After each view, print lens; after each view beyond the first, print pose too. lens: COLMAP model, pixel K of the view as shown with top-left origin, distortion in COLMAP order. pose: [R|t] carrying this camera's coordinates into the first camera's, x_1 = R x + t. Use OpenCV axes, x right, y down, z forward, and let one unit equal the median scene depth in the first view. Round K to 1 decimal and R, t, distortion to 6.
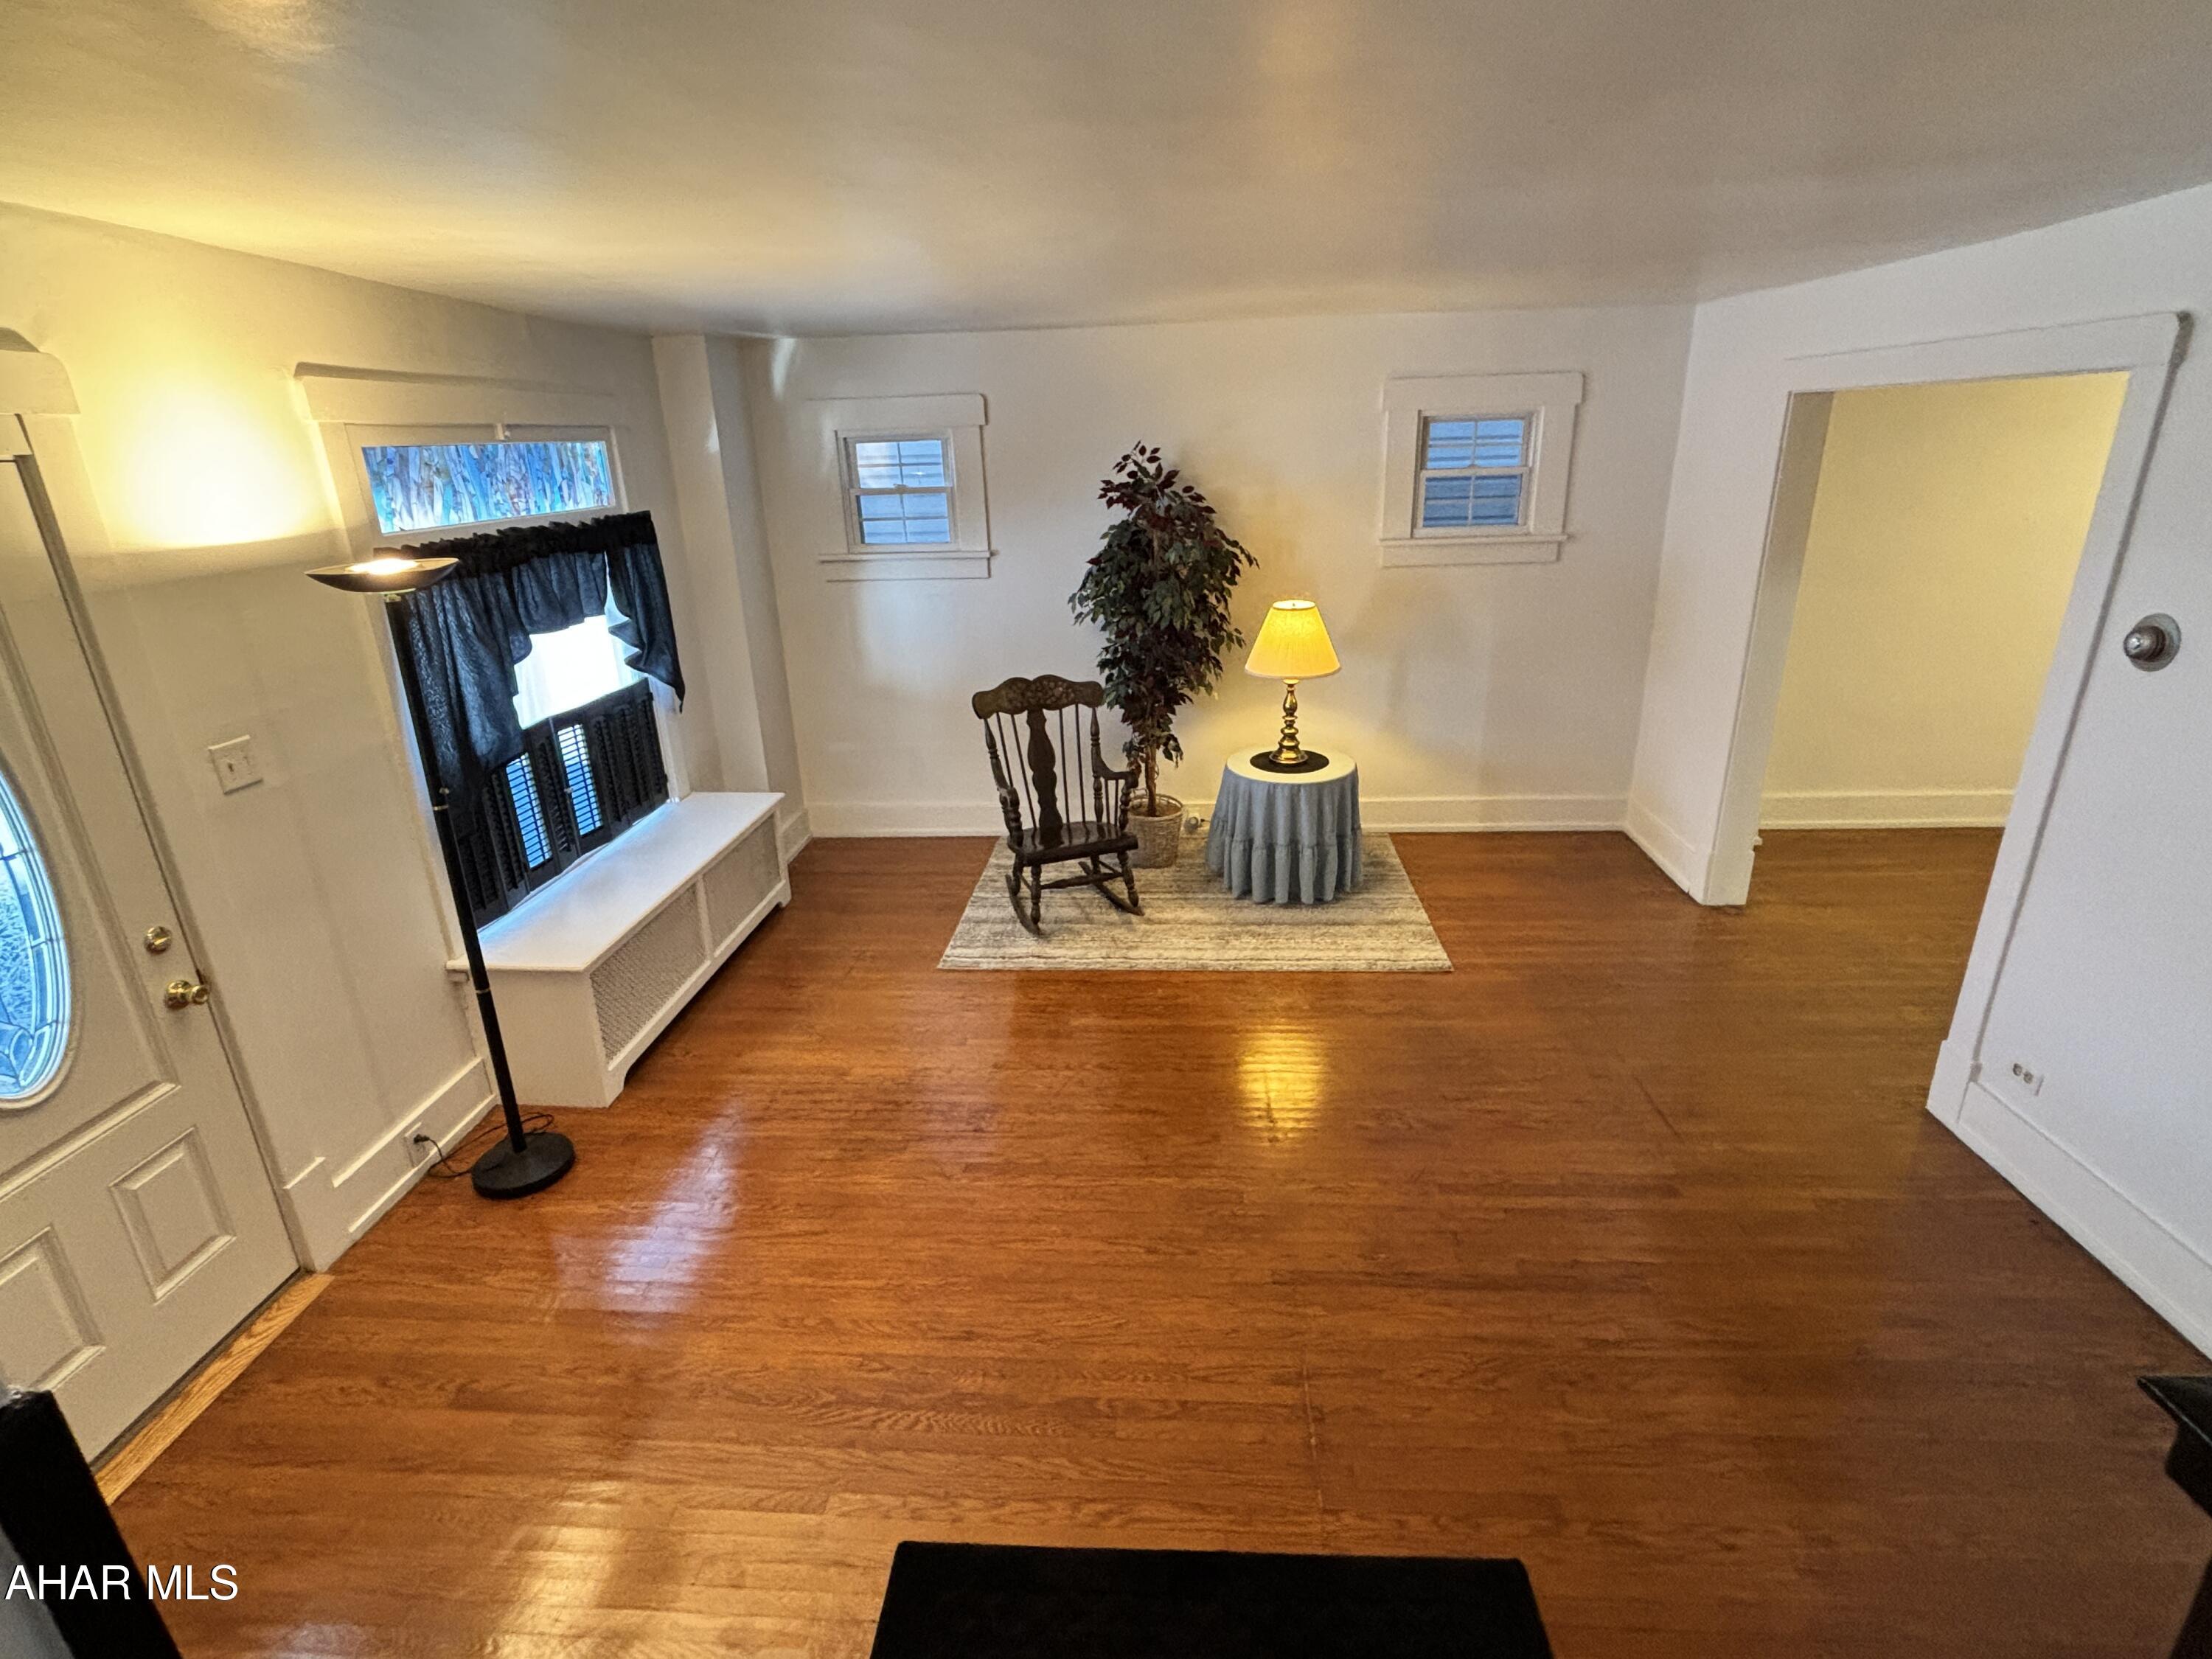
lens RADIAL K [[1055.5, 0, 1107.9], [0, 1055.5, 822.6], [0, 0, 1]] dist [-0.002444, -0.000113]
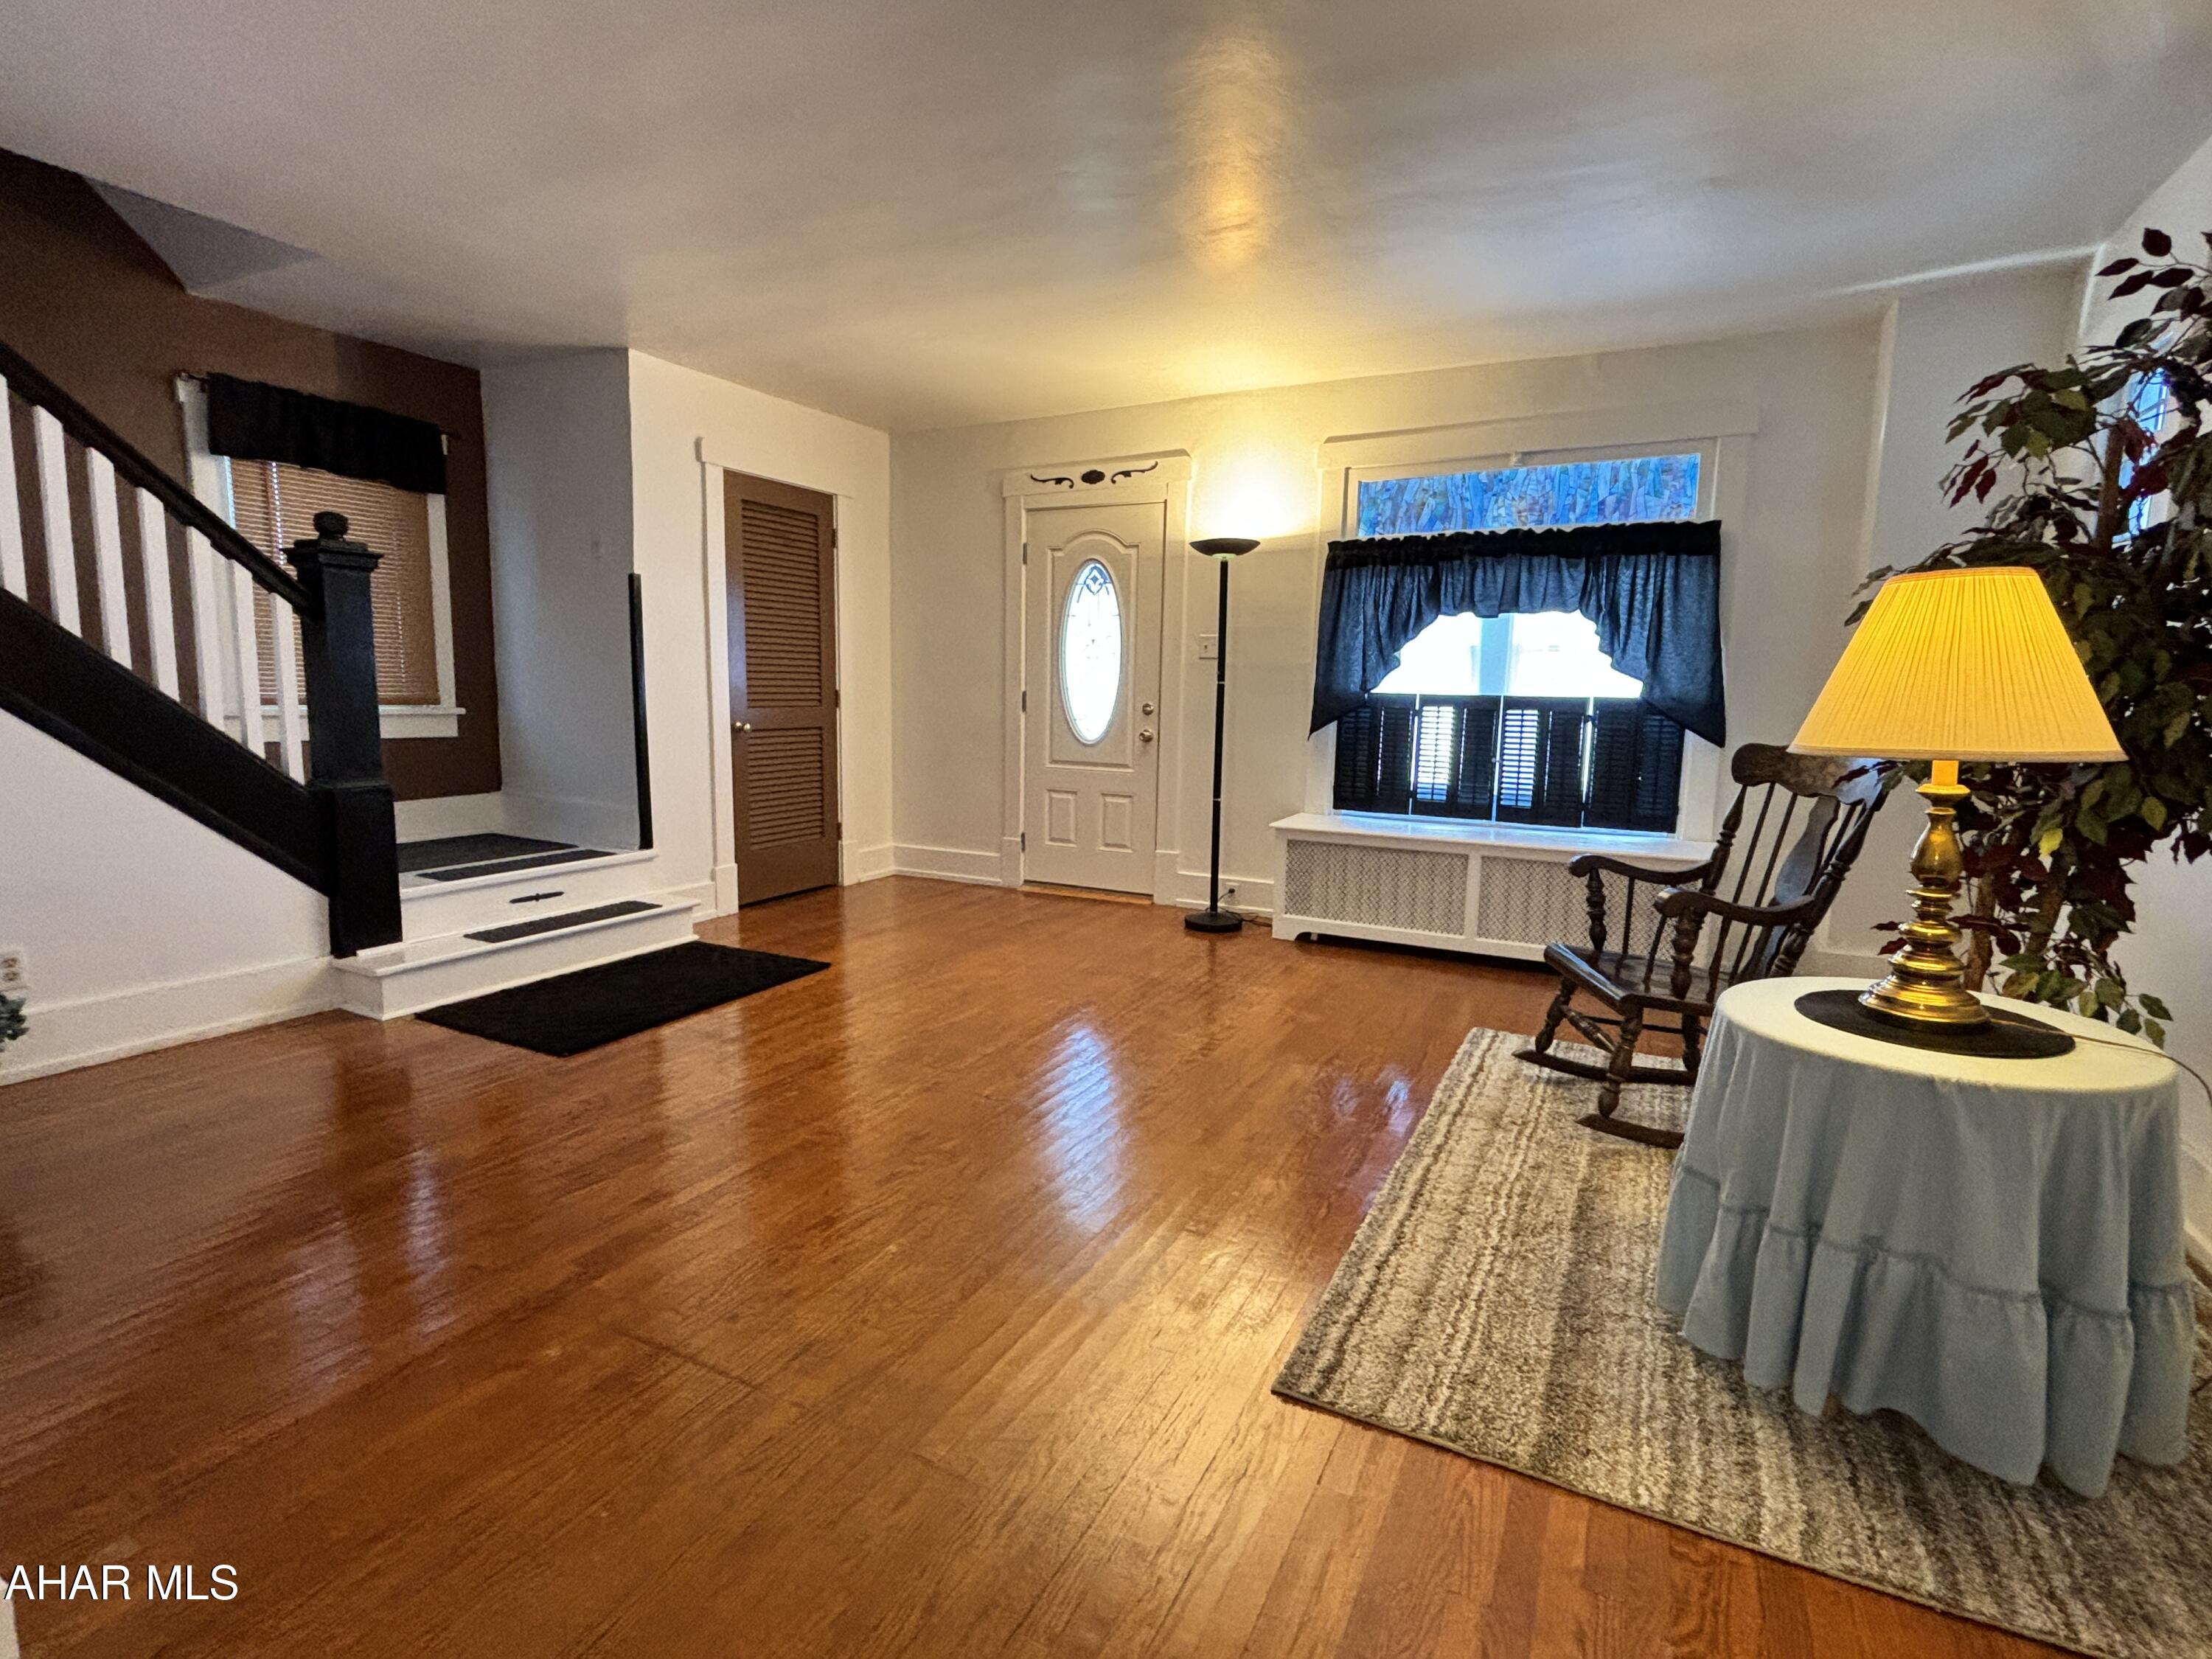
lens RADIAL K [[1055.5, 0, 1109.9], [0, 1055.5, 827.3], [0, 0, 1]] dist [-0.002444, -0.000113]
pose [[-0.400095, 0.139114, -0.905854, 0.724732], [-0.314275, 0.907655, 0.278198, -0.156021], [0.860904, 0.395993, -0.319428, 1.047211]]
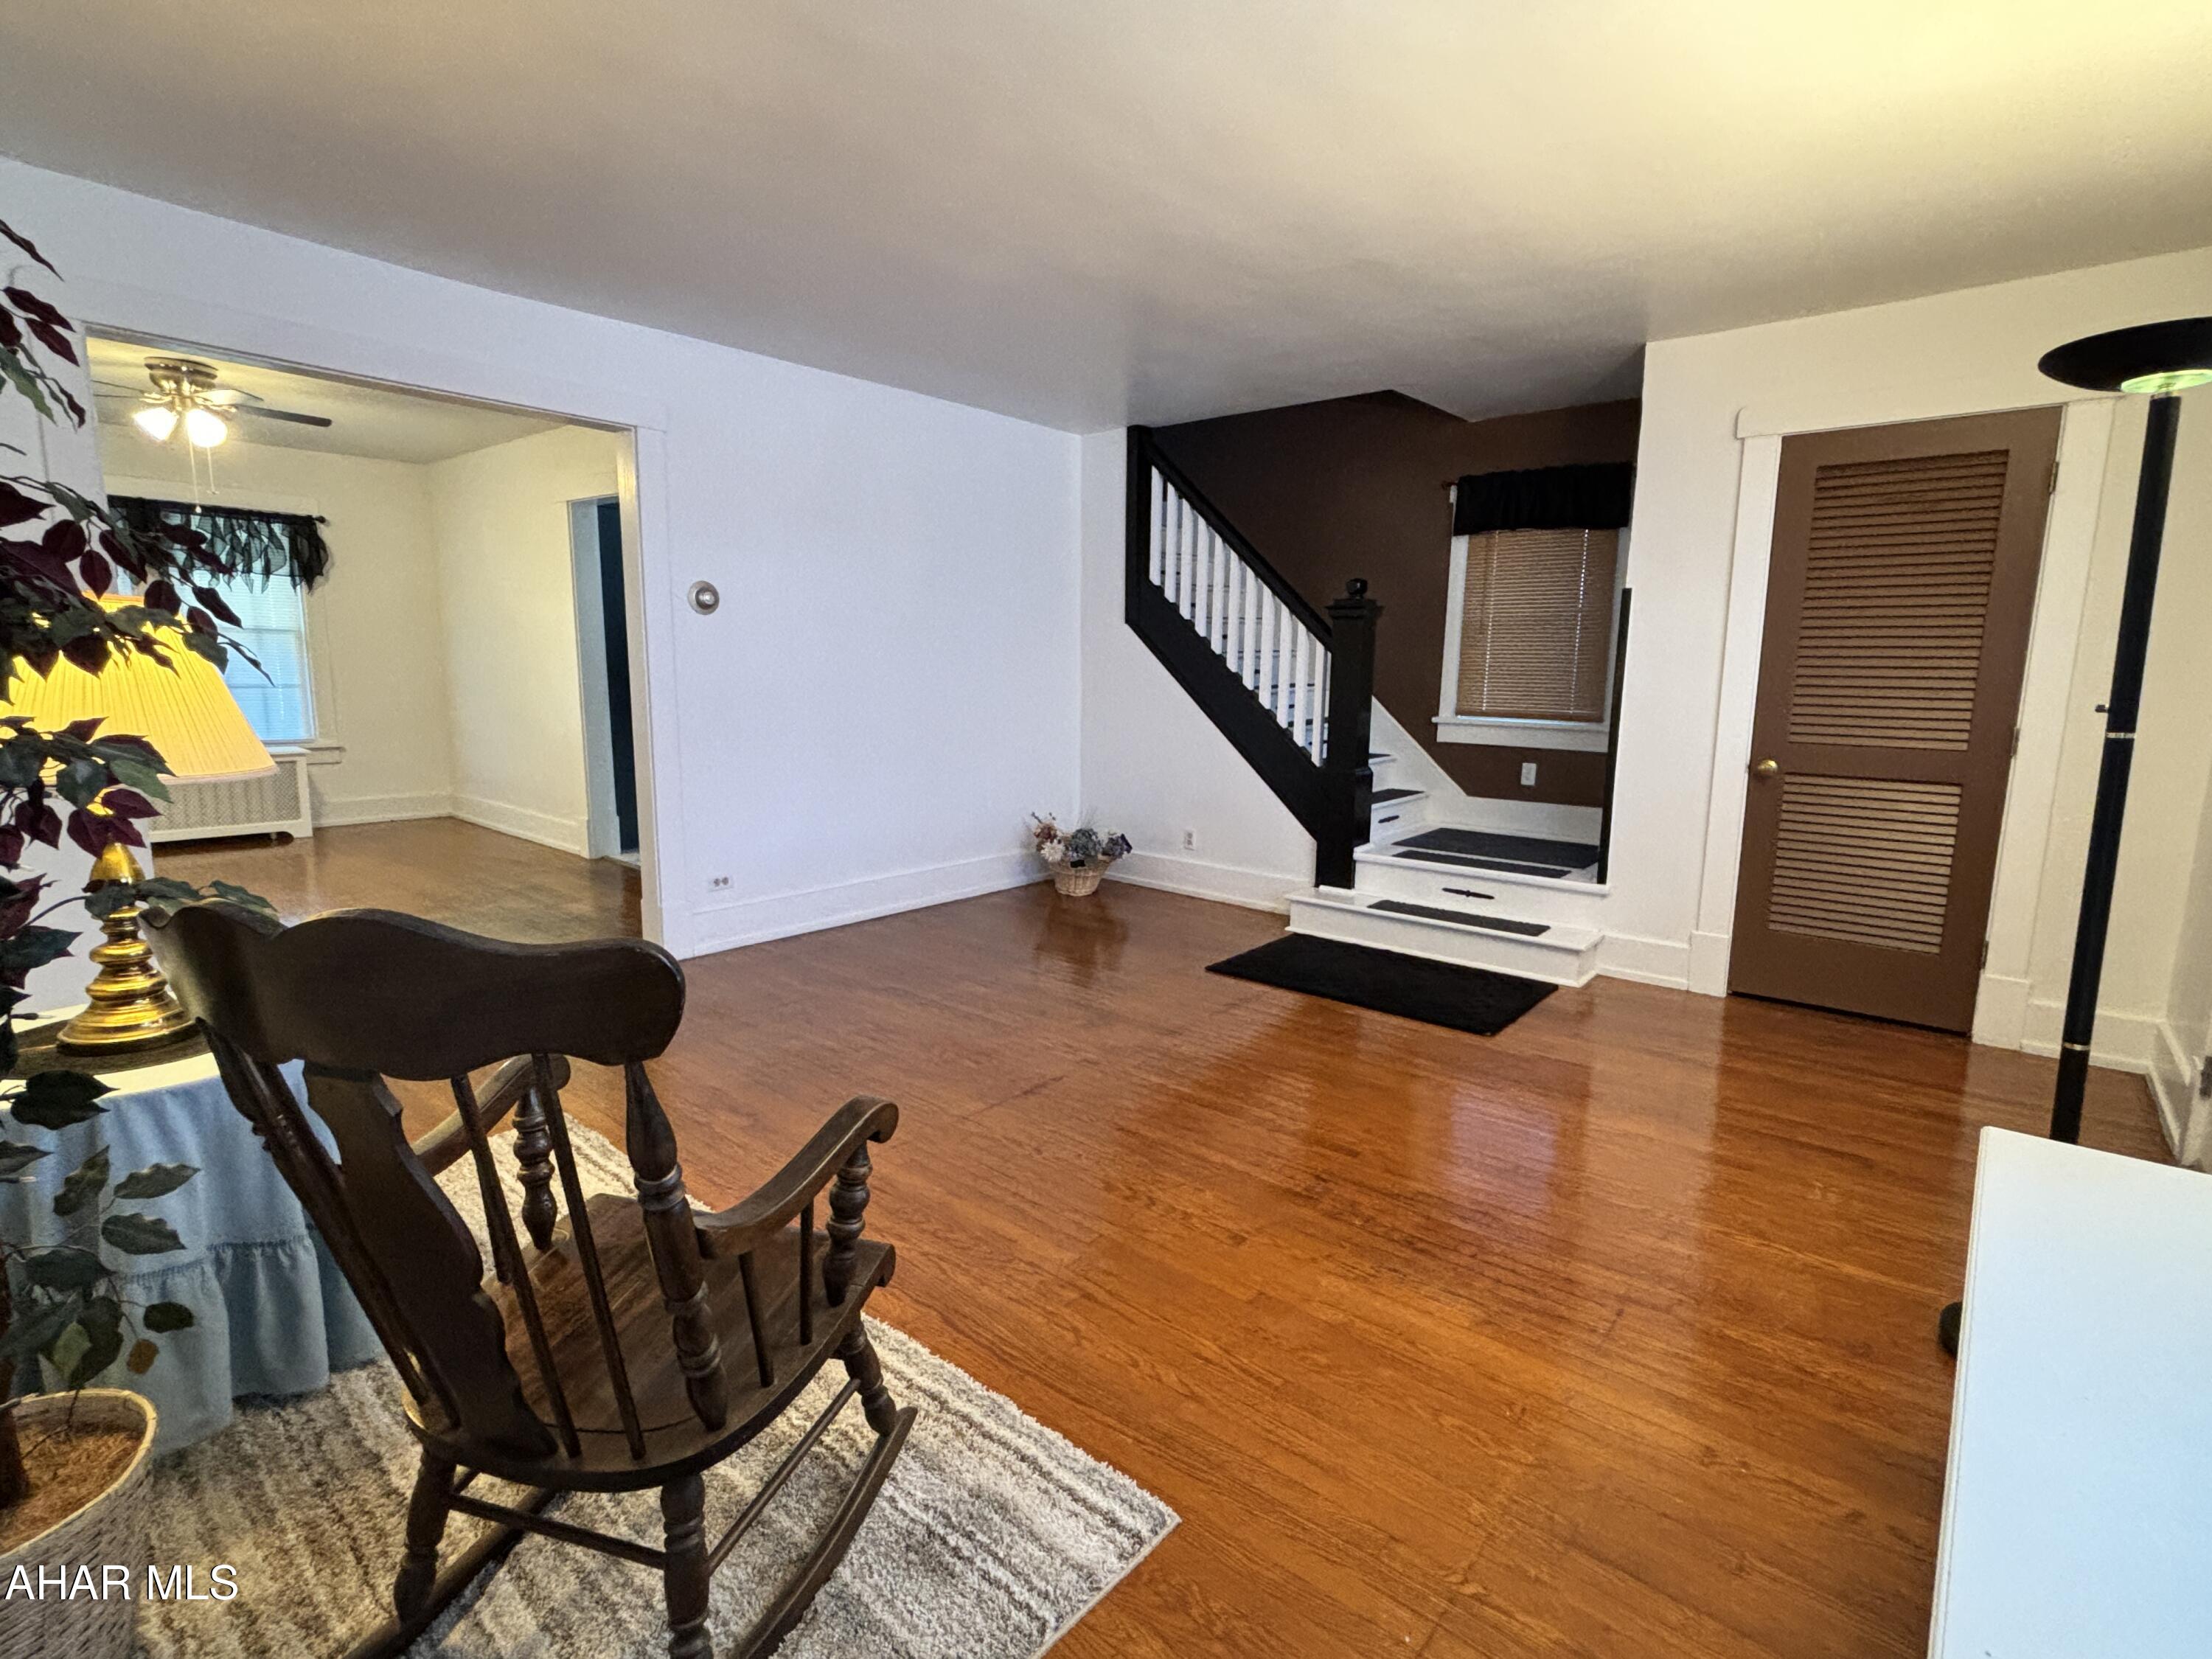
lens RADIAL K [[1055.5, 0, 1115.1], [0, 1055.5, 825.2], [0, 0, 1]] dist [-0.002444, -0.000113]
pose [[-0.808693, -0.081107, 0.582613, -0.378000], [0.196754, 0.896104, 0.397851, -0.236969], [-0.554350, 0.436371, -0.708715, 1.273080]]
